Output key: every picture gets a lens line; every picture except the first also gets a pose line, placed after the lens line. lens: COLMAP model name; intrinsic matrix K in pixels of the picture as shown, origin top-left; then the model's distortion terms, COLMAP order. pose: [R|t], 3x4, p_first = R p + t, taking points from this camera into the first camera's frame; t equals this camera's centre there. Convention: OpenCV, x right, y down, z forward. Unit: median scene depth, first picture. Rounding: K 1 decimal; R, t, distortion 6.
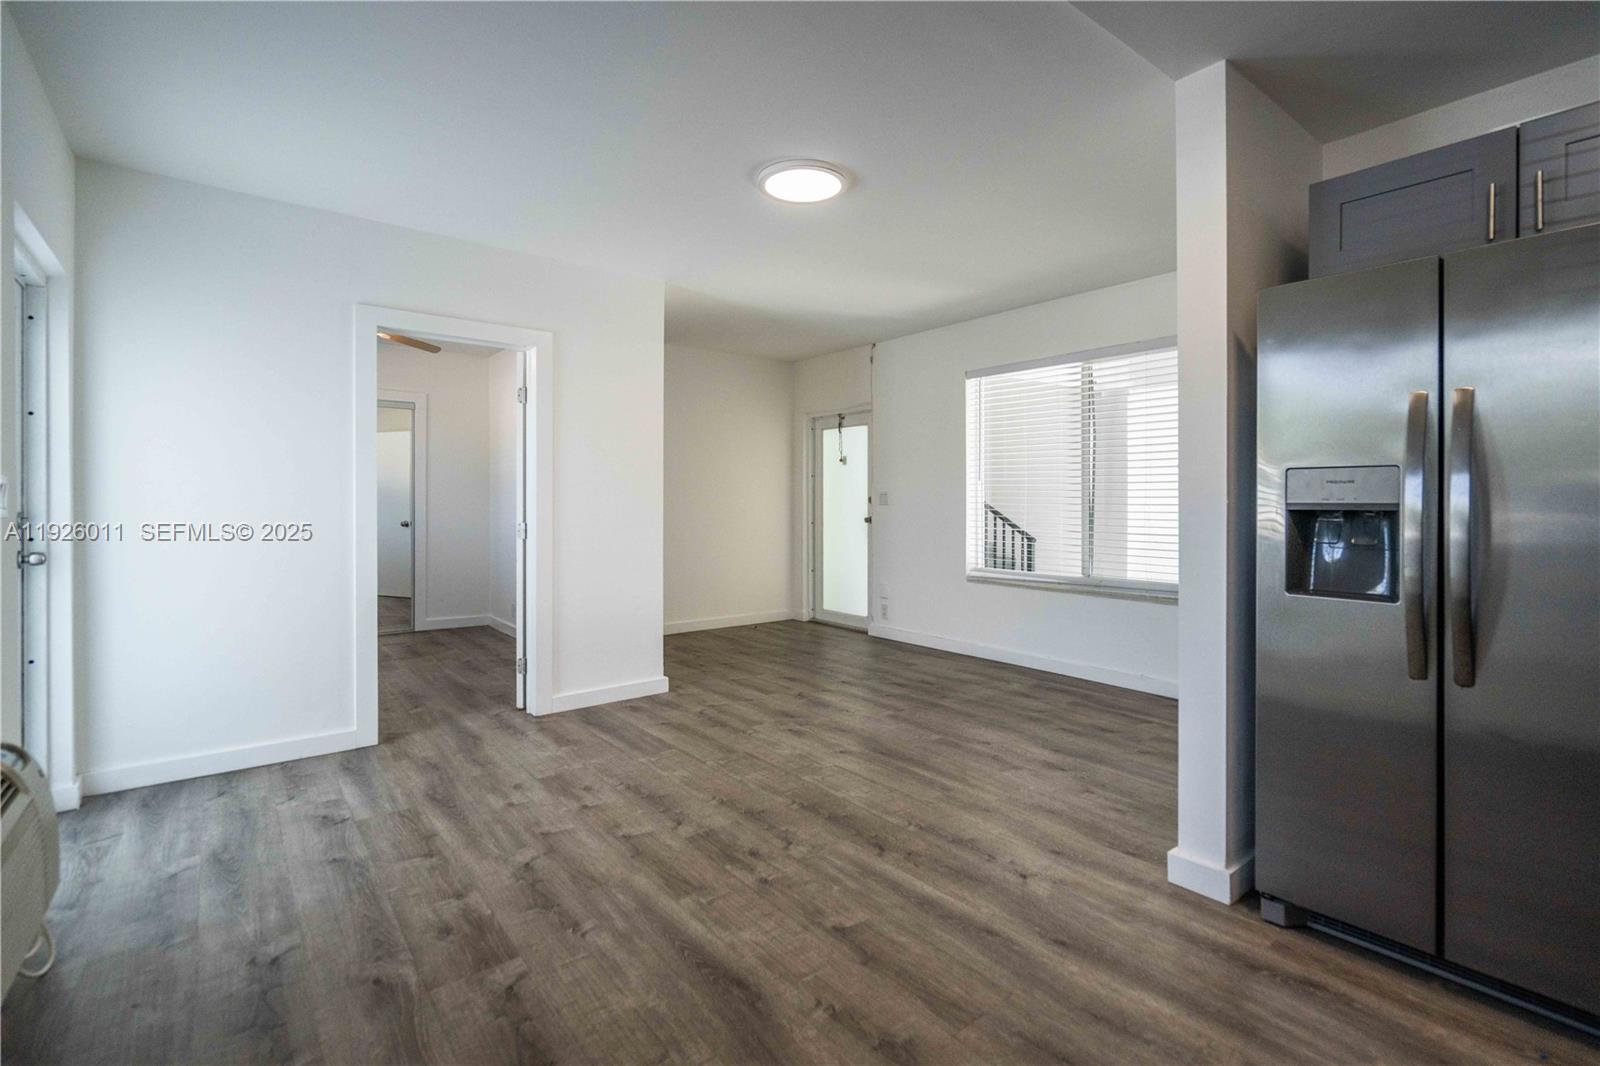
lens RADIAL K [[743.6, 0, 822.2], [0, 743.6, 529.0], [0, 0, 1]] dist [-0.003301, 0.000354]
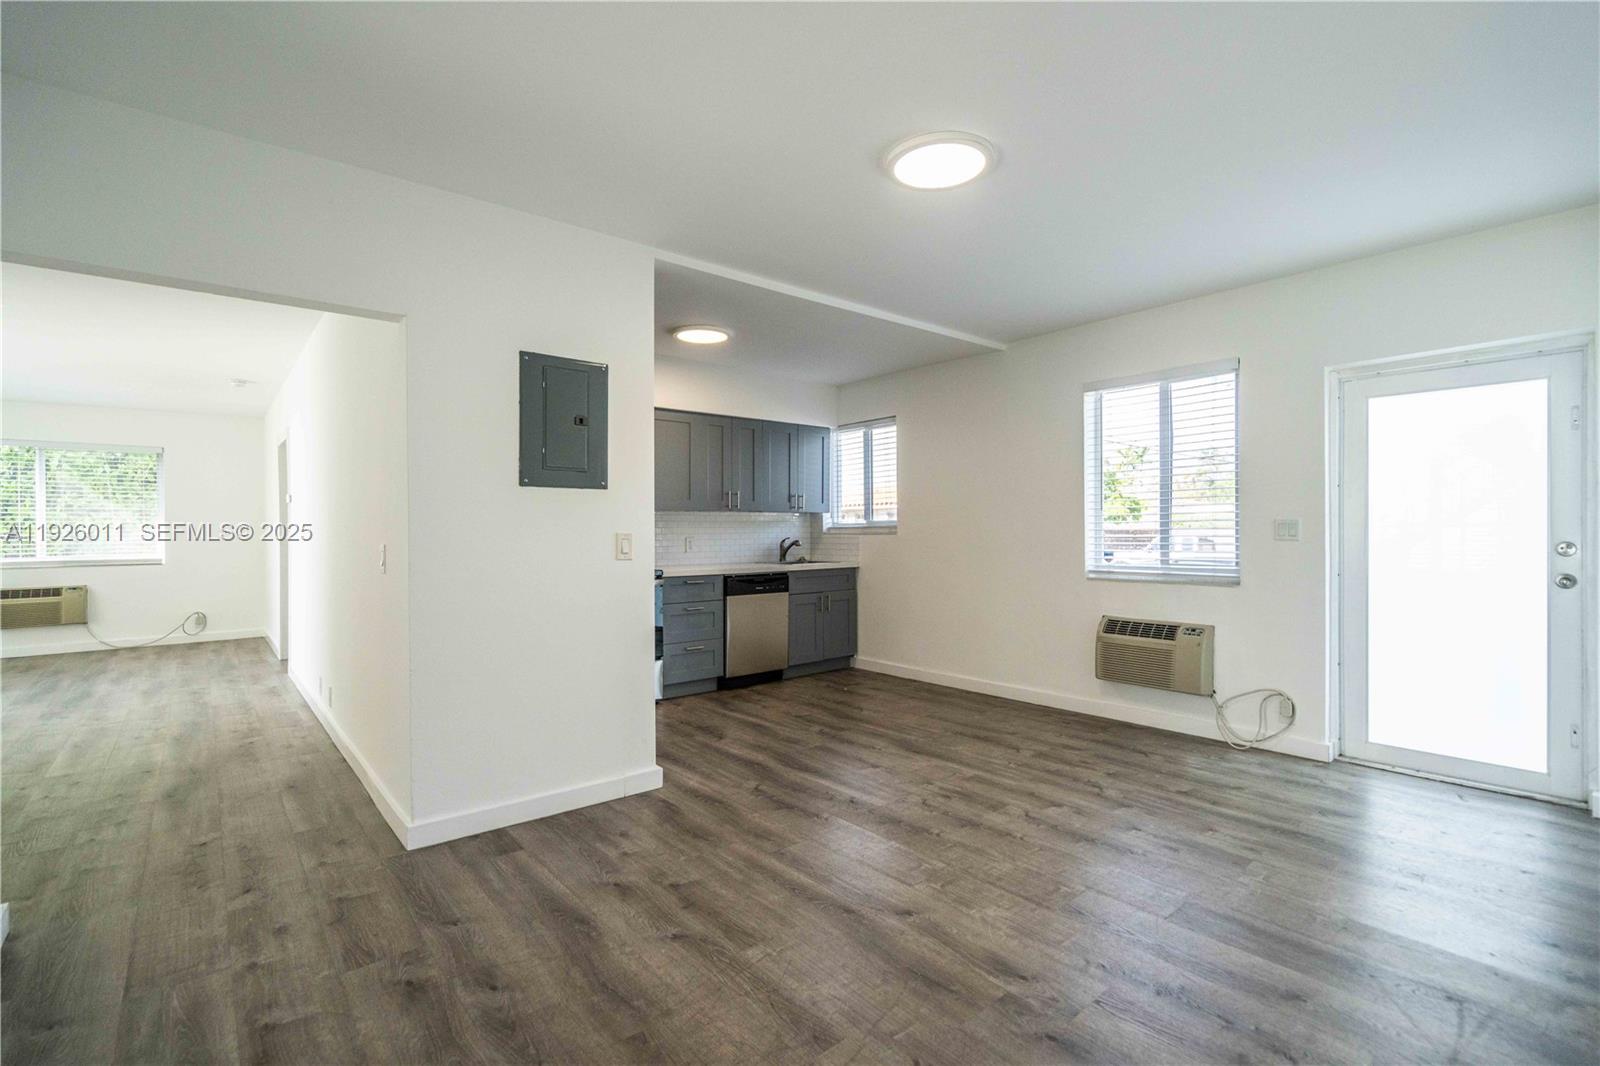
lens RADIAL K [[726.6, 0, 814.7], [0, 726.6, 533.5], [0, 0, 1]] dist [0.000741, 0.000033]
pose [[-0.999724, 0.006494, -0.022584, 0.166057], [0.005480, 0.998988, 0.044651, -0.095235], [0.022851, 0.044515, -0.998747, 2.190646]]
